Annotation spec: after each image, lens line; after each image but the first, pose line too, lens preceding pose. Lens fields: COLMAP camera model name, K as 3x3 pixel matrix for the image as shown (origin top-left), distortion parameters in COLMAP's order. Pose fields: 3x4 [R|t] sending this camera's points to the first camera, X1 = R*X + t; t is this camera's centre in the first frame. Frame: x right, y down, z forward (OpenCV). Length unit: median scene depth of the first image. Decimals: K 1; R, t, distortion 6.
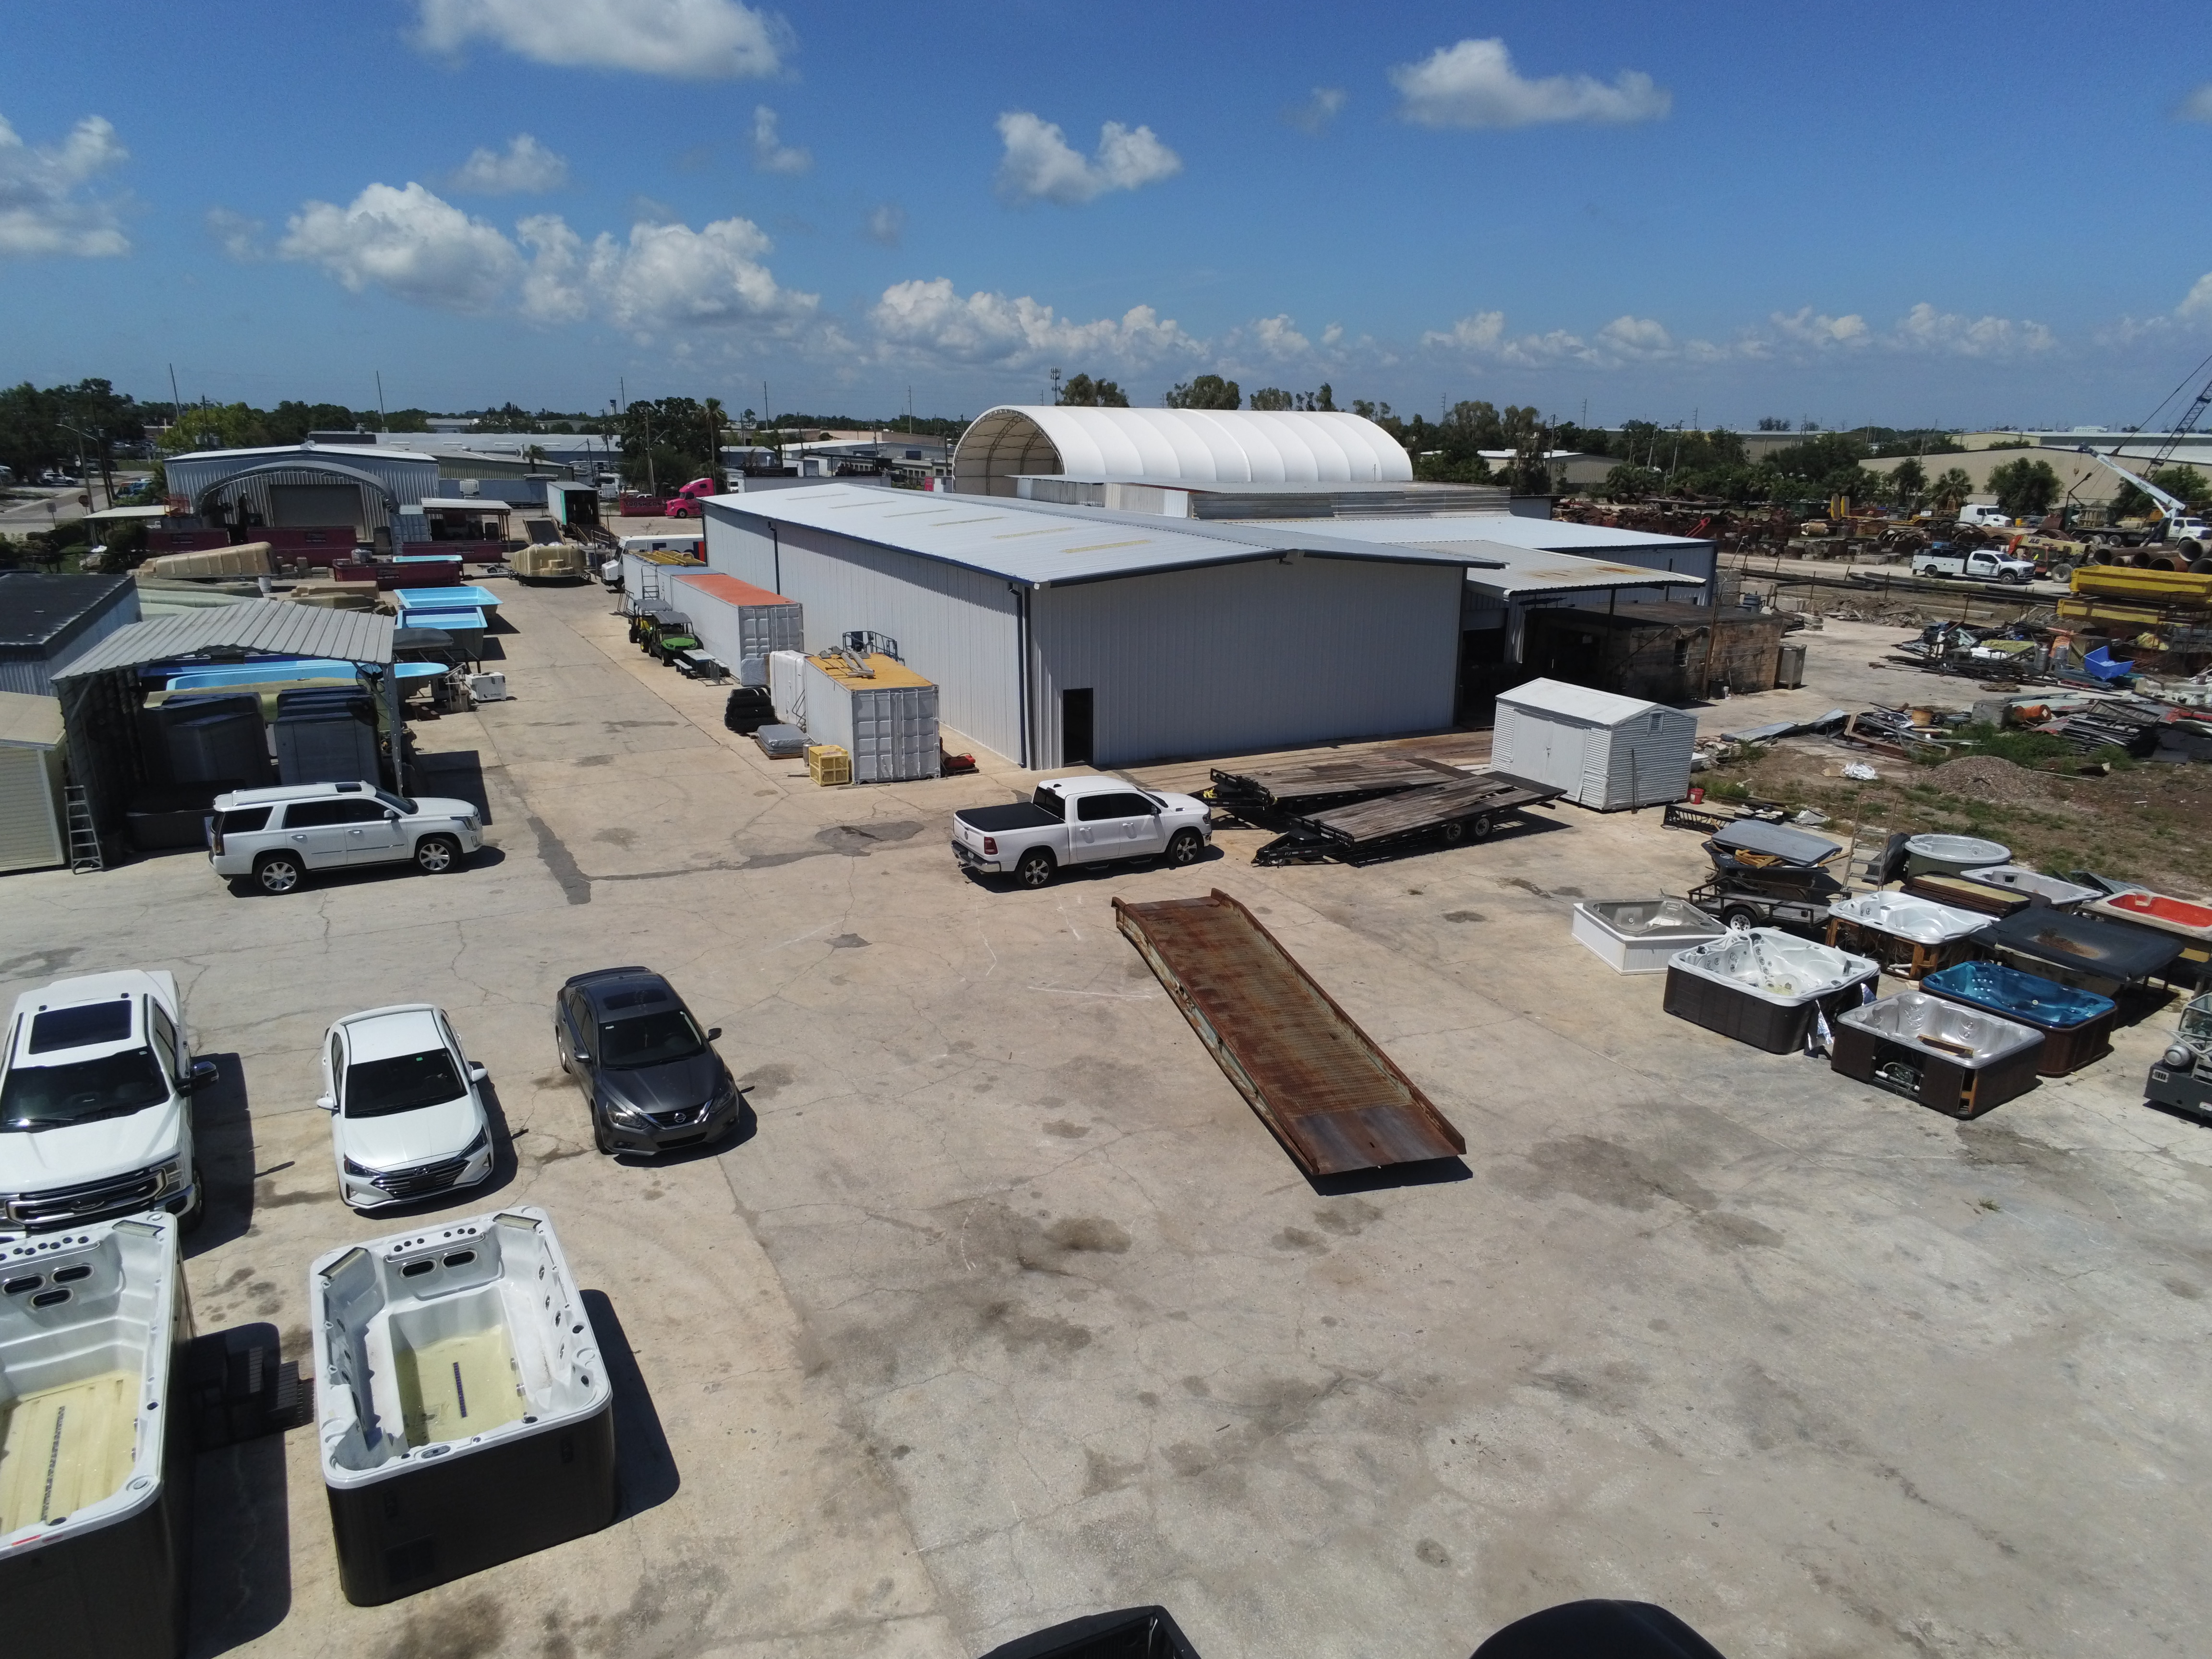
lens RADIAL K [[1431.2, 0, 1107.4], [0, 1431.2, 833.4], [0, 0, 1]] dist [0.000261, 0.001915]
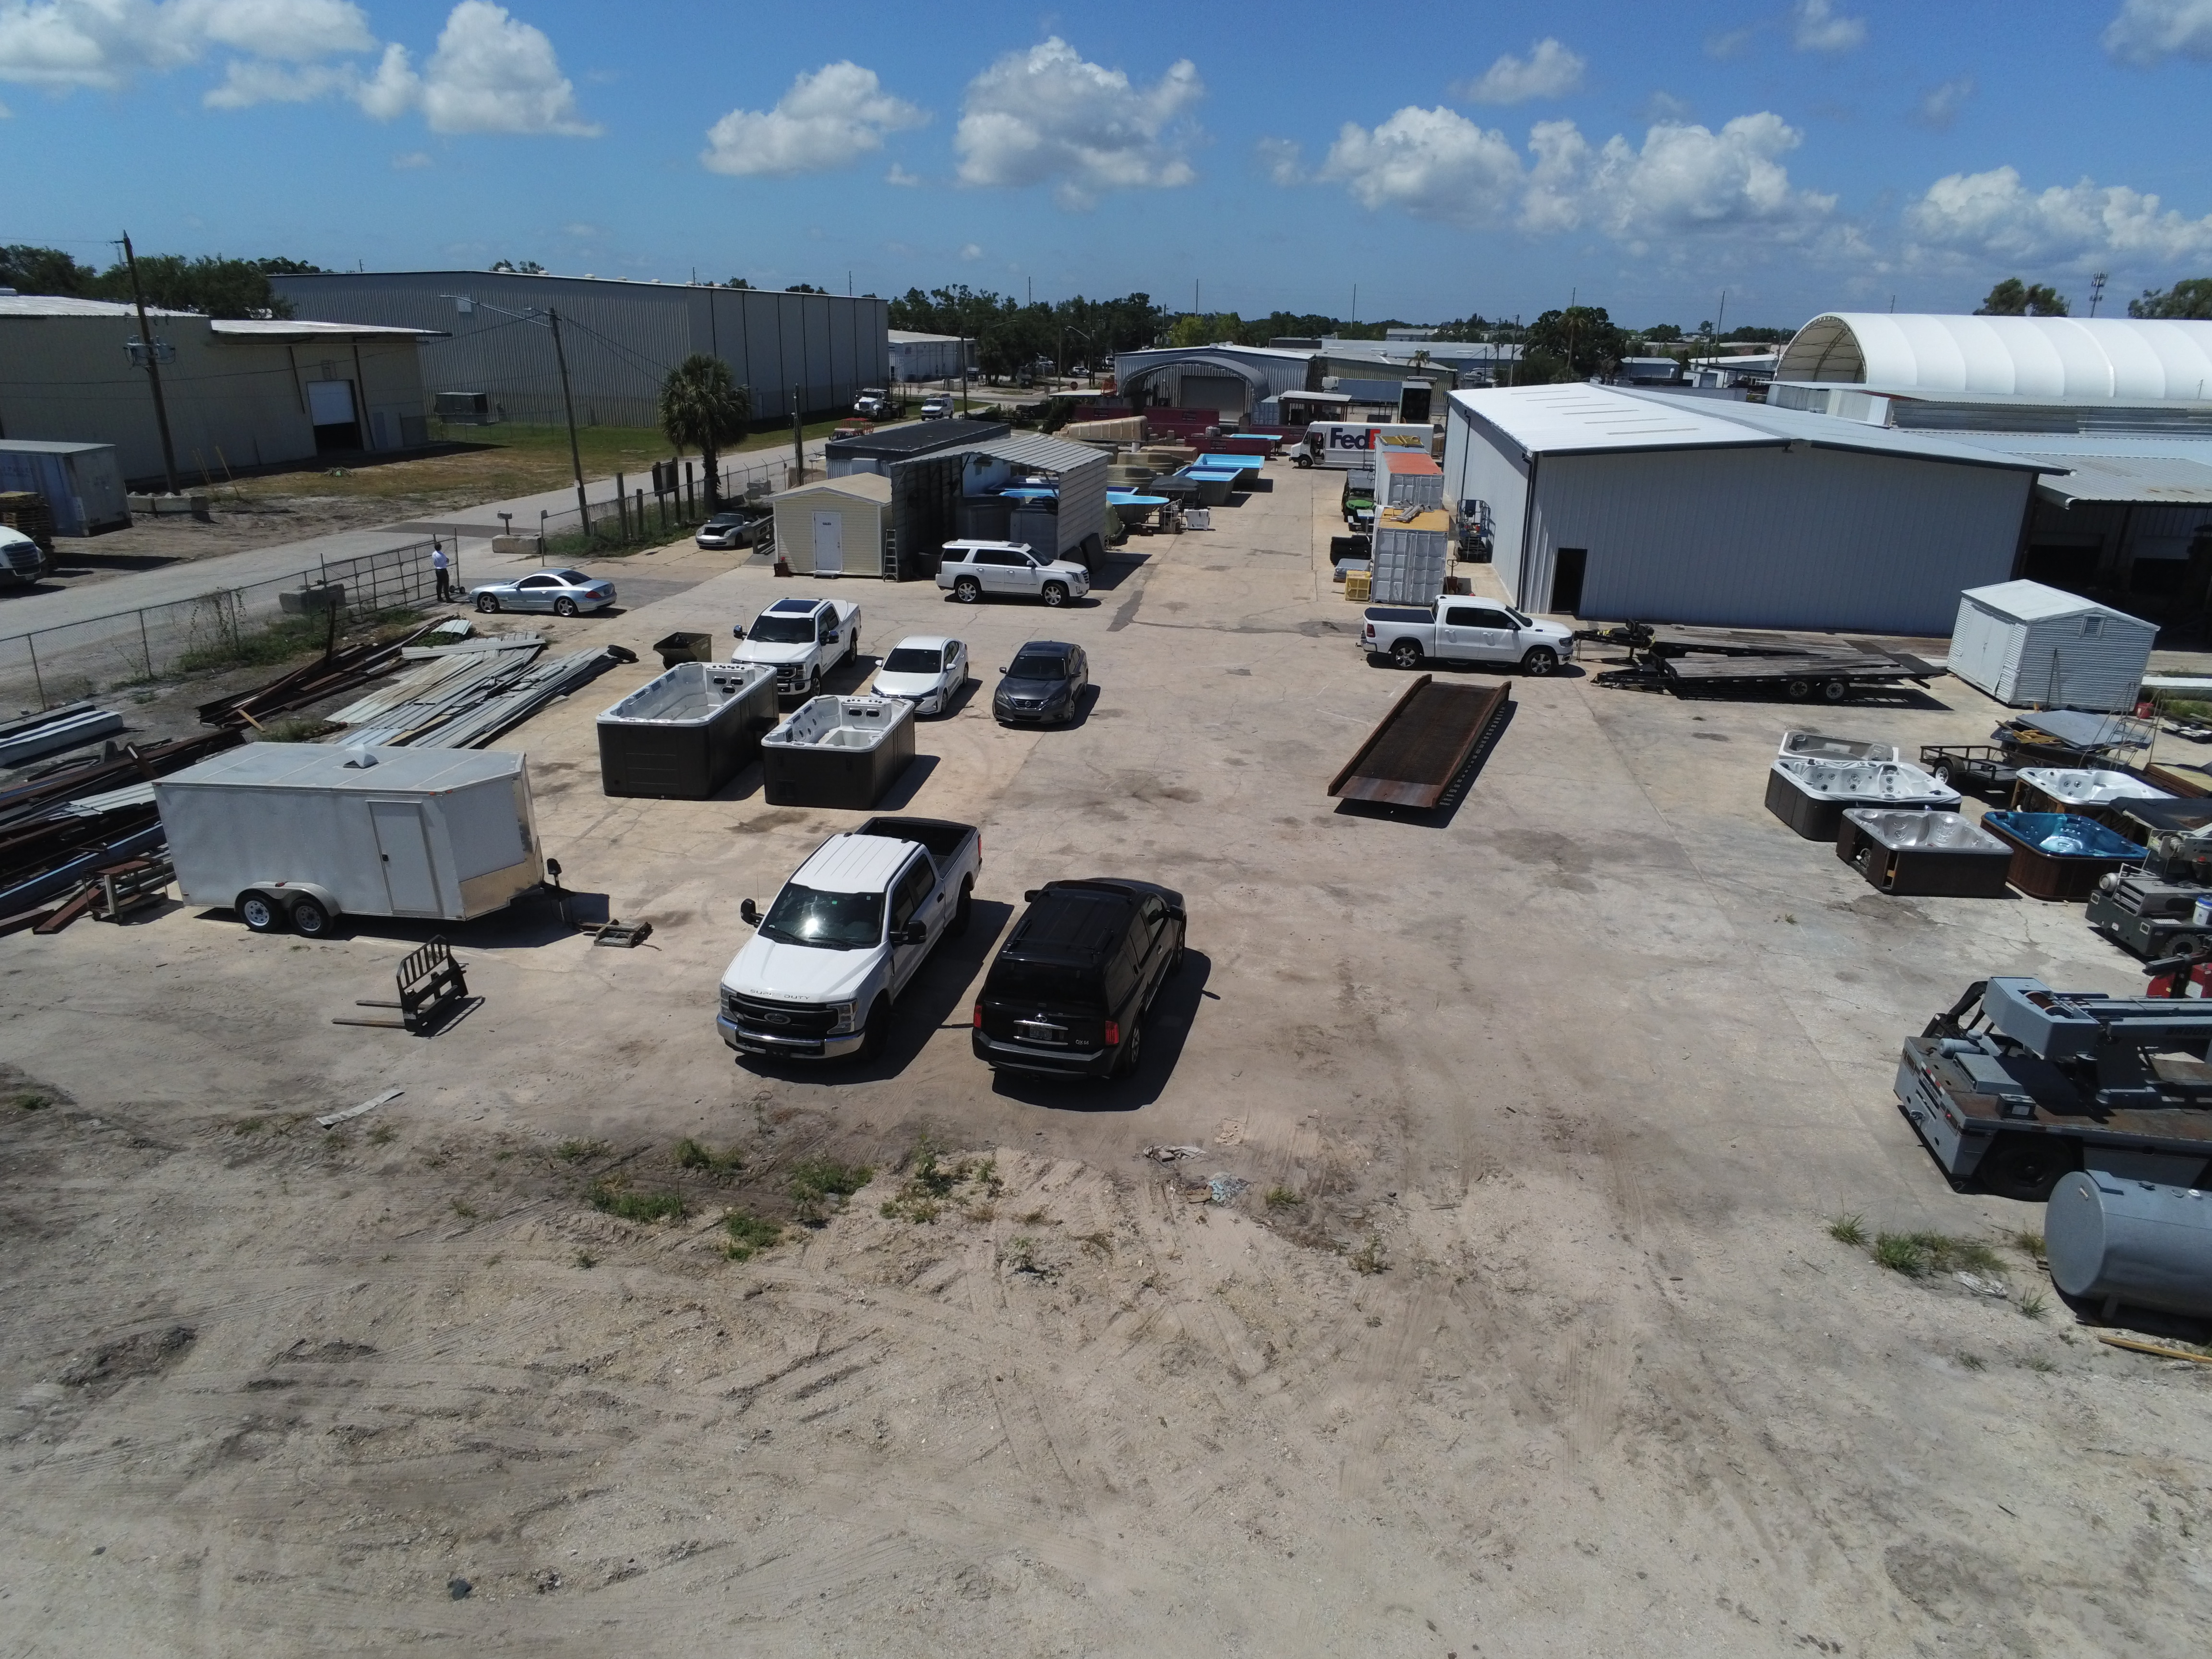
lens RADIAL K [[1429.9, 0, 1111.7], [0, 1429.9, 833.4], [0, 0, 1]] dist [0.000988, 0.000949]
pose [[0.810054, 0.203897, -0.549763, 0.482763], [-0.173171, 0.978961, 0.107919, 0.089048], [0.560201, 0.007782, 0.828320, -0.249250]]
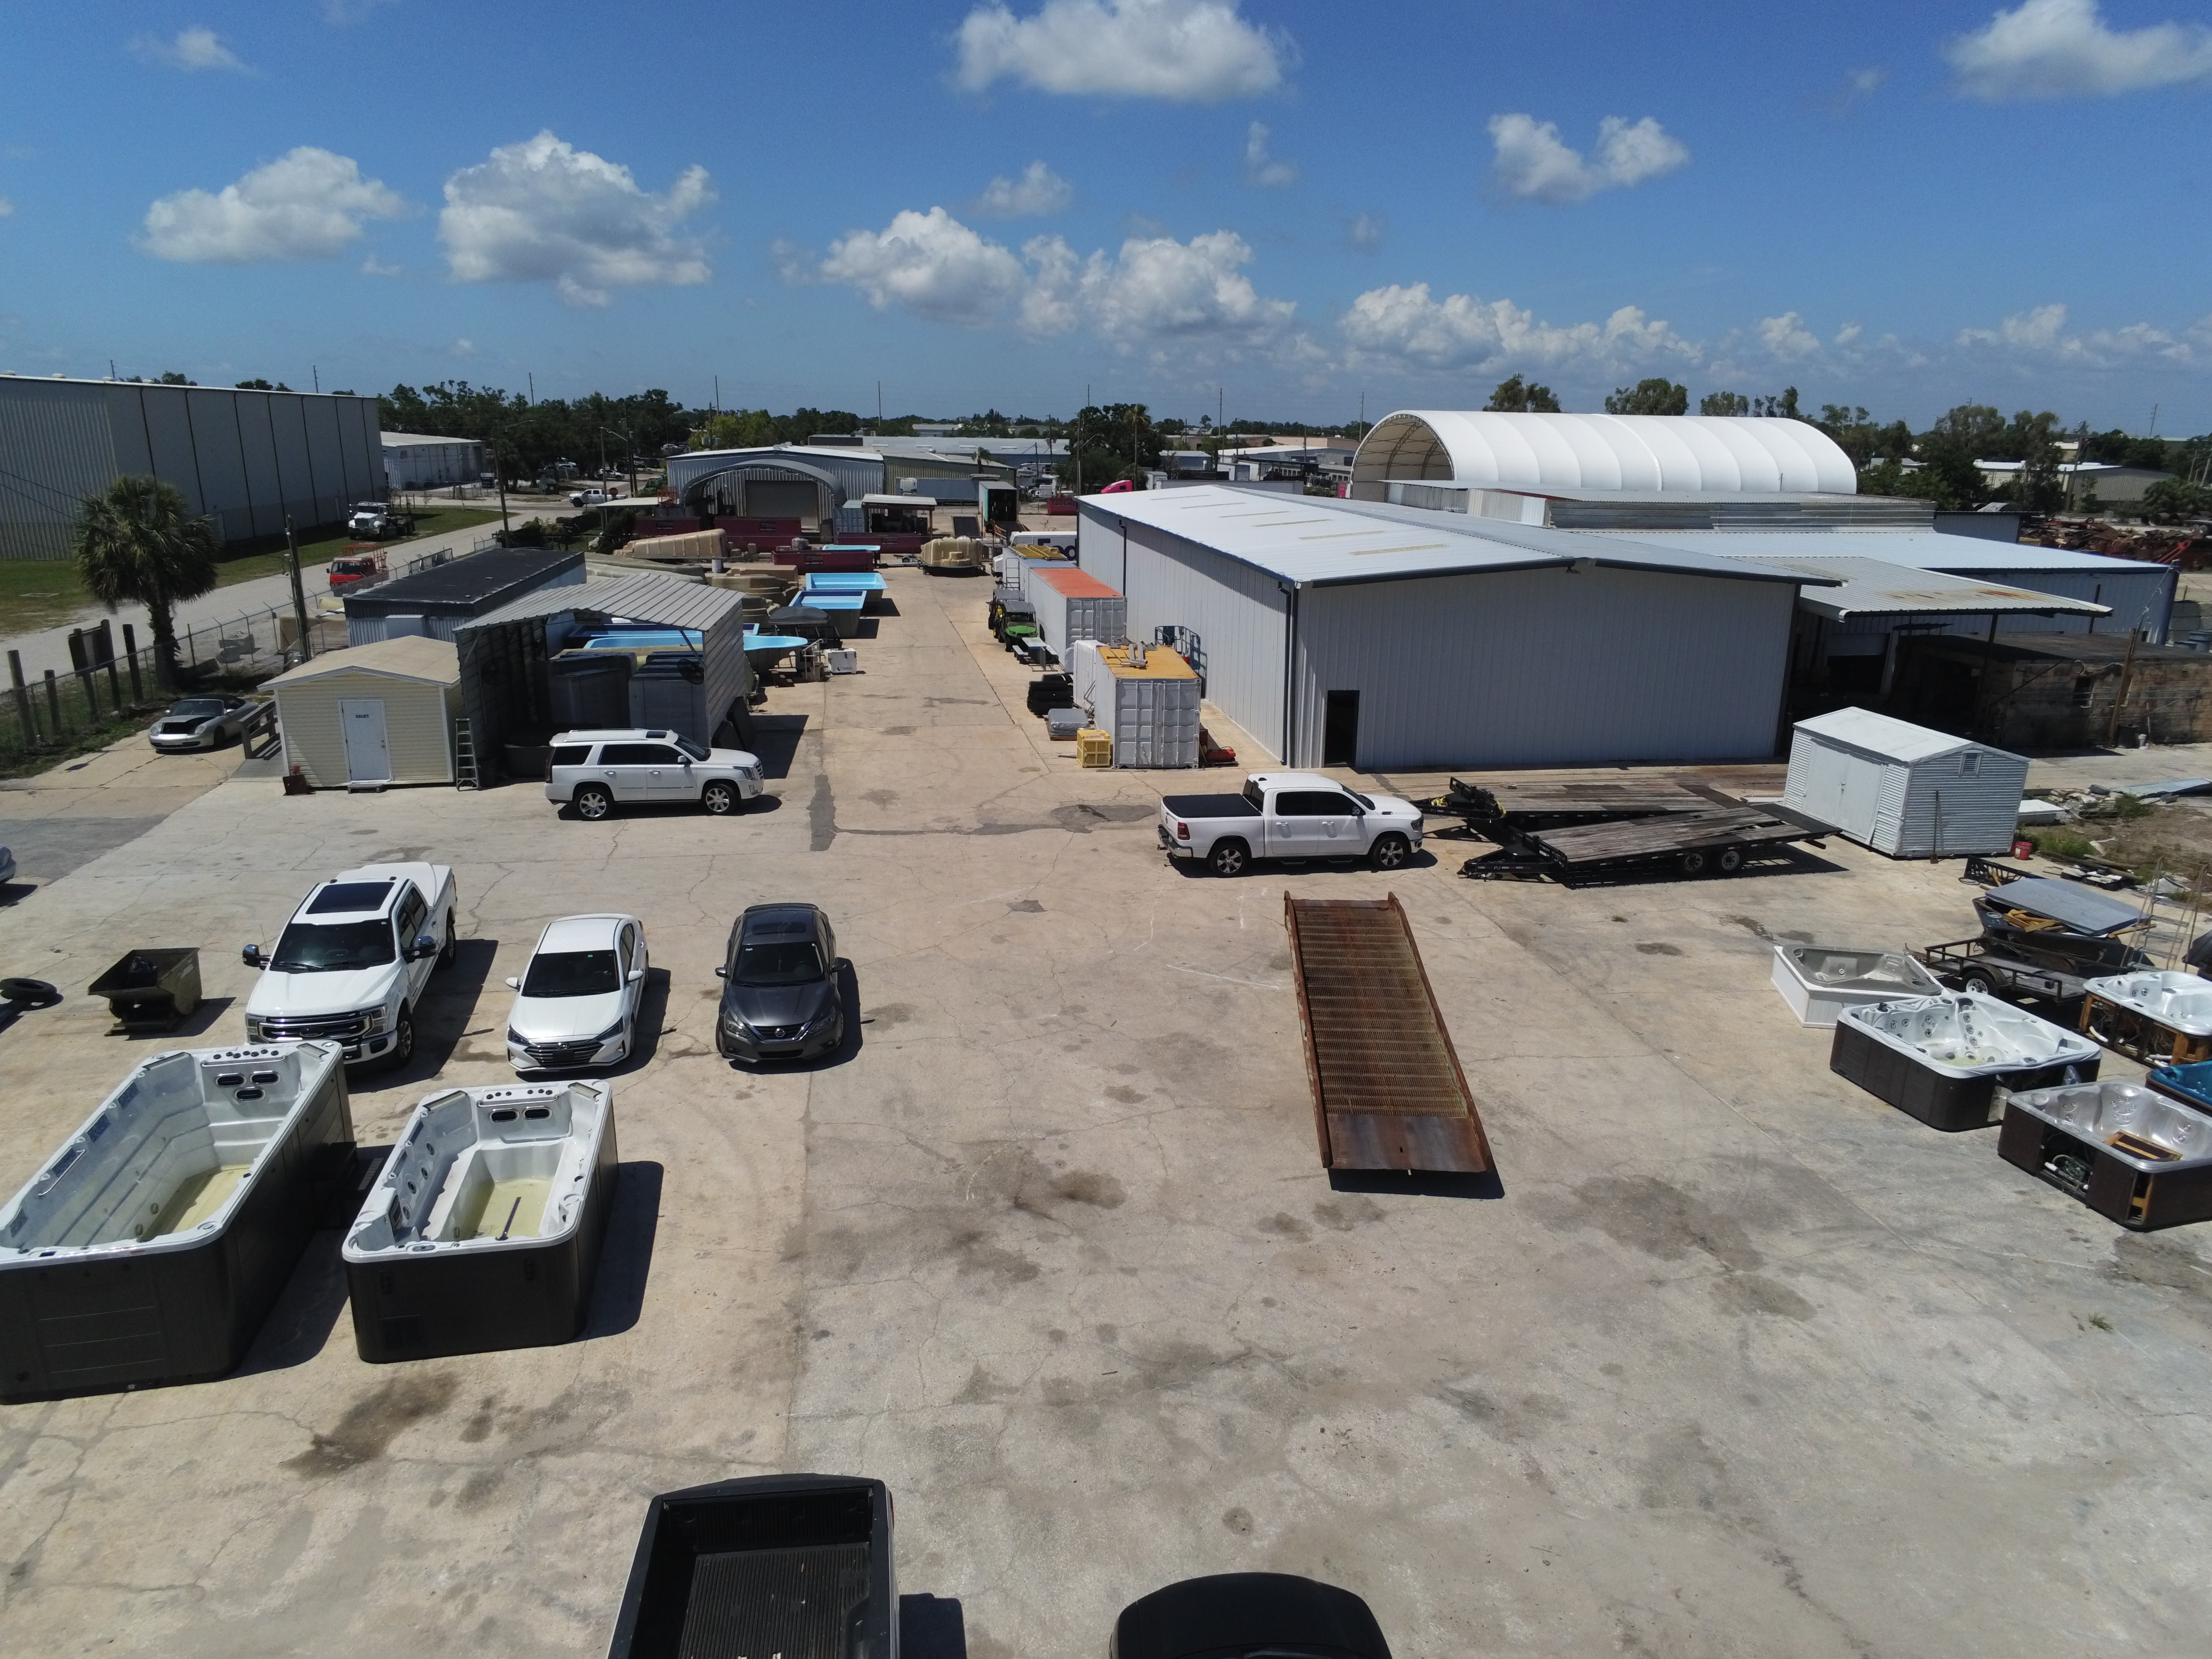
lens RADIAL K [[1430.1, 0, 1108.5], [0, 1430.1, 833.0], [0, 0, 1]] dist [0.000897, 0.001069]
pose [[0.953055, 0.085989, -0.290331, 0.159826], [-0.087207, 0.996152, 0.008765, 0.005368], [0.289967, 0.016966, 0.956886, -0.004737]]
